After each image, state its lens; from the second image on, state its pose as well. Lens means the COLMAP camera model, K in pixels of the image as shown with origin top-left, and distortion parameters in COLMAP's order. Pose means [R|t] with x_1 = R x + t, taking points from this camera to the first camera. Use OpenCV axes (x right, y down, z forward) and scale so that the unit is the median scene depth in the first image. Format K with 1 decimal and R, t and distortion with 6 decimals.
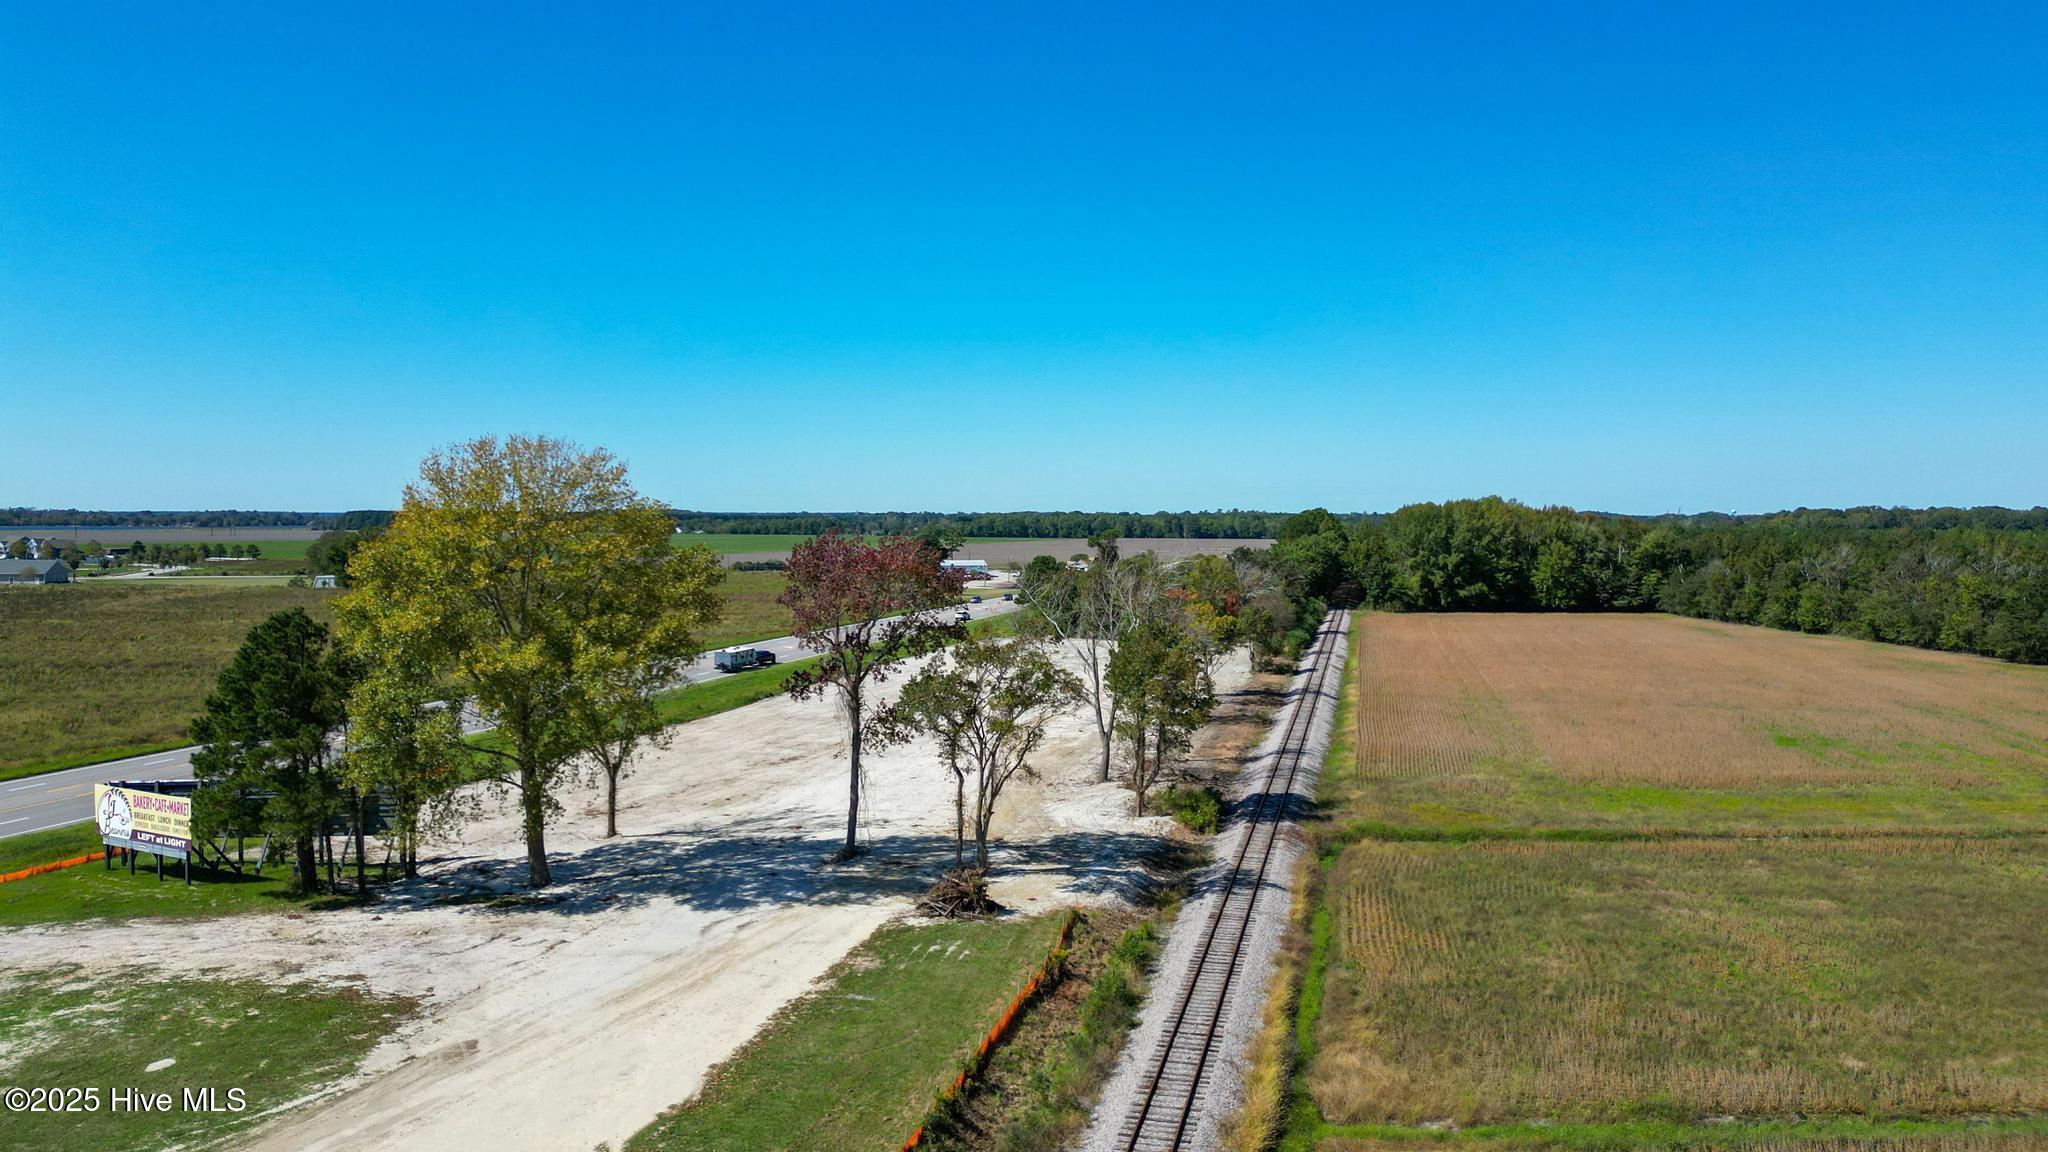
lens RADIAL K [[1365.6, 0, 1075.8], [0, 1365.6, 578.6], [0, 0, 1]] dist [0.093364, -0.092352]
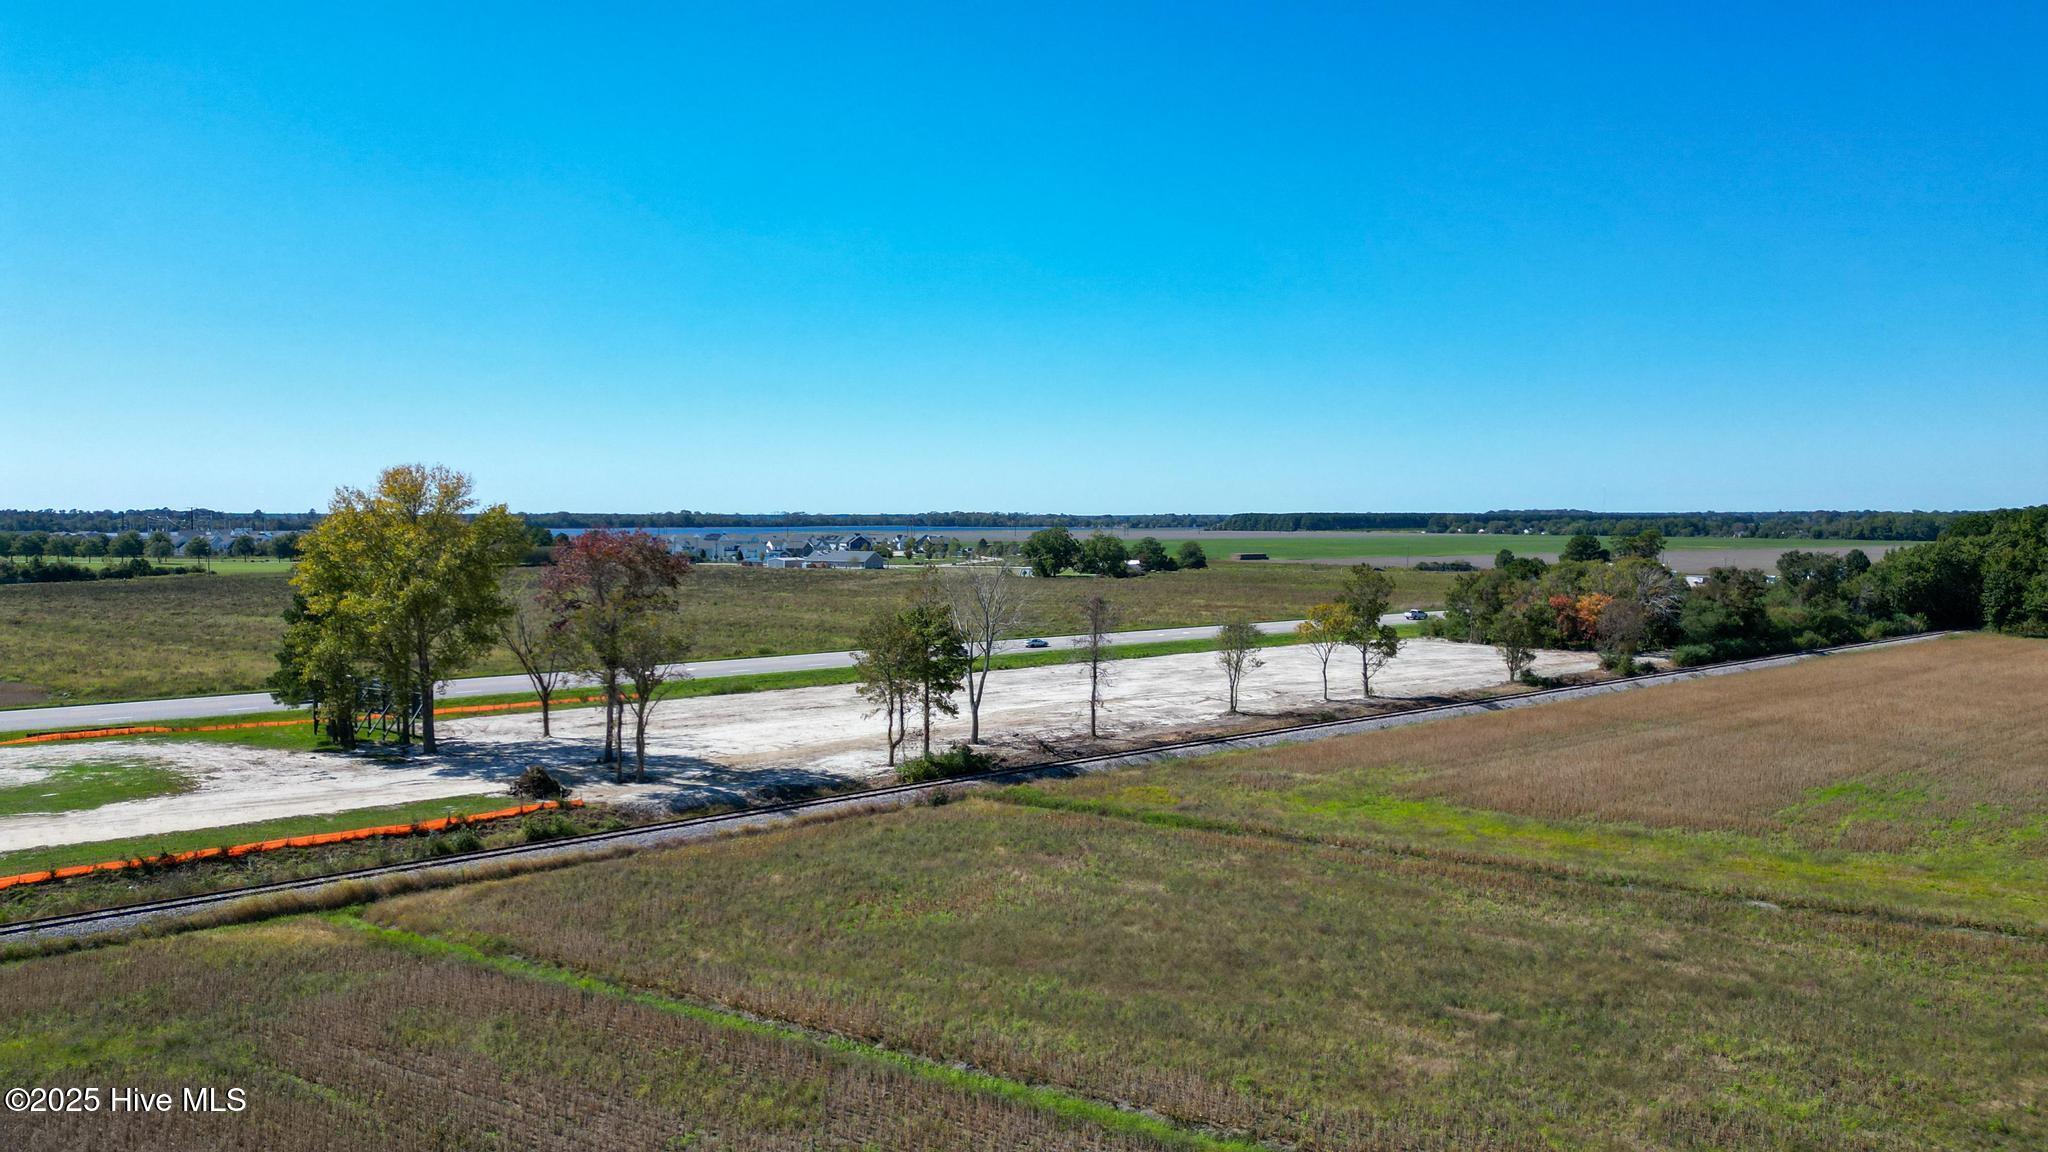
lens RADIAL K [[1365.6, 0, 1075.8], [0, 1365.6, 578.6], [0, 0, 1]] dist [0.093364, -0.092352]
pose [[0.822874, 0.023000, -0.567759, 0.444019], [-0.023473, 0.999703, 0.006478, -0.001101], [0.567739, 0.007997, 0.823170, 0.051849]]
